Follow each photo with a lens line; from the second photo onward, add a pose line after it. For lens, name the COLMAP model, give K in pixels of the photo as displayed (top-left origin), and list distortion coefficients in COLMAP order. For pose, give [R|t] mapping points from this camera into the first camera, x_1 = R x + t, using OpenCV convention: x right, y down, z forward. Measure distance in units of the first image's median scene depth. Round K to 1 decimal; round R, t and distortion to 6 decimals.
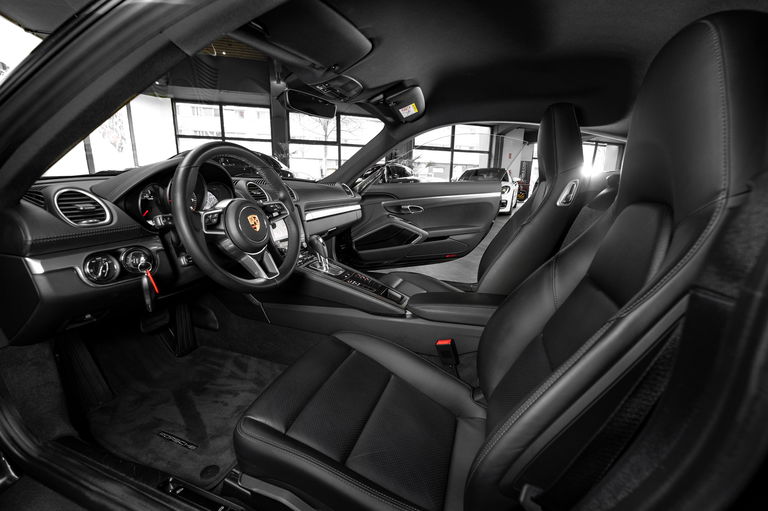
lens RADIAL K [[315.4, 0, 384.6], [0, 315.4, 255.8], [0, 0, 1]] dist [-0.028128, 0.002361]
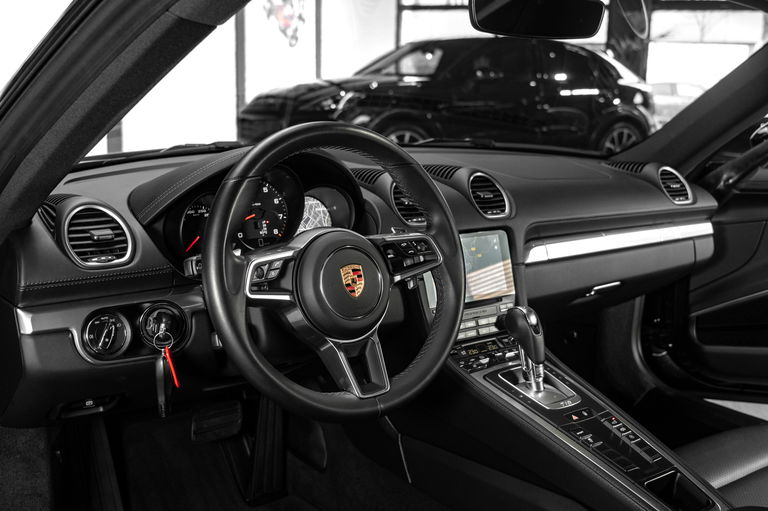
lens RADIAL K [[857.9, 0, 377.3], [0, 857.9, 251.4], [0, 0, 1]] dist [-0.001666, 0.000000]
pose [[0.821784, 0.103093, -0.560396, 0.308811], [-0.136233, 0.990521, -0.017556, -0.107570], [0.553274, 0.090772, 0.828039, -0.093951]]
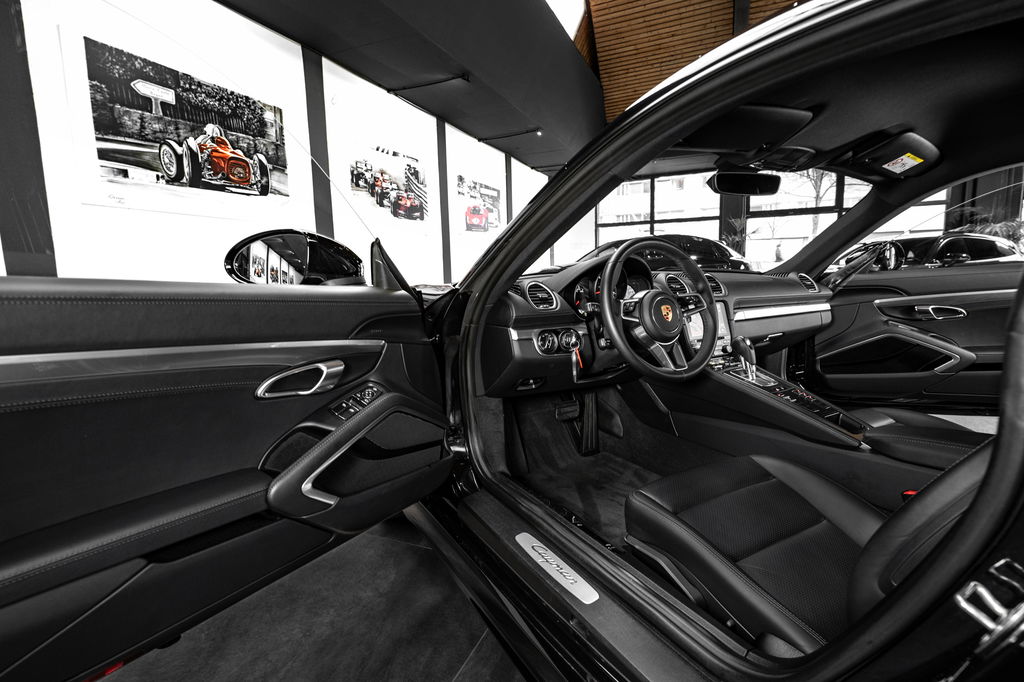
lens RADIAL K [[492.5, 0, 509.6], [0, 492.5, 344.0], [0, 0, 1]] dist [-0.011473, 0.002478]
pose [[0.741006, 0.049734, -0.669654, 0.223708], [-0.117444, 0.991481, -0.056322, 0.115530], [0.661148, 0.120382, 0.740534, -0.403674]]
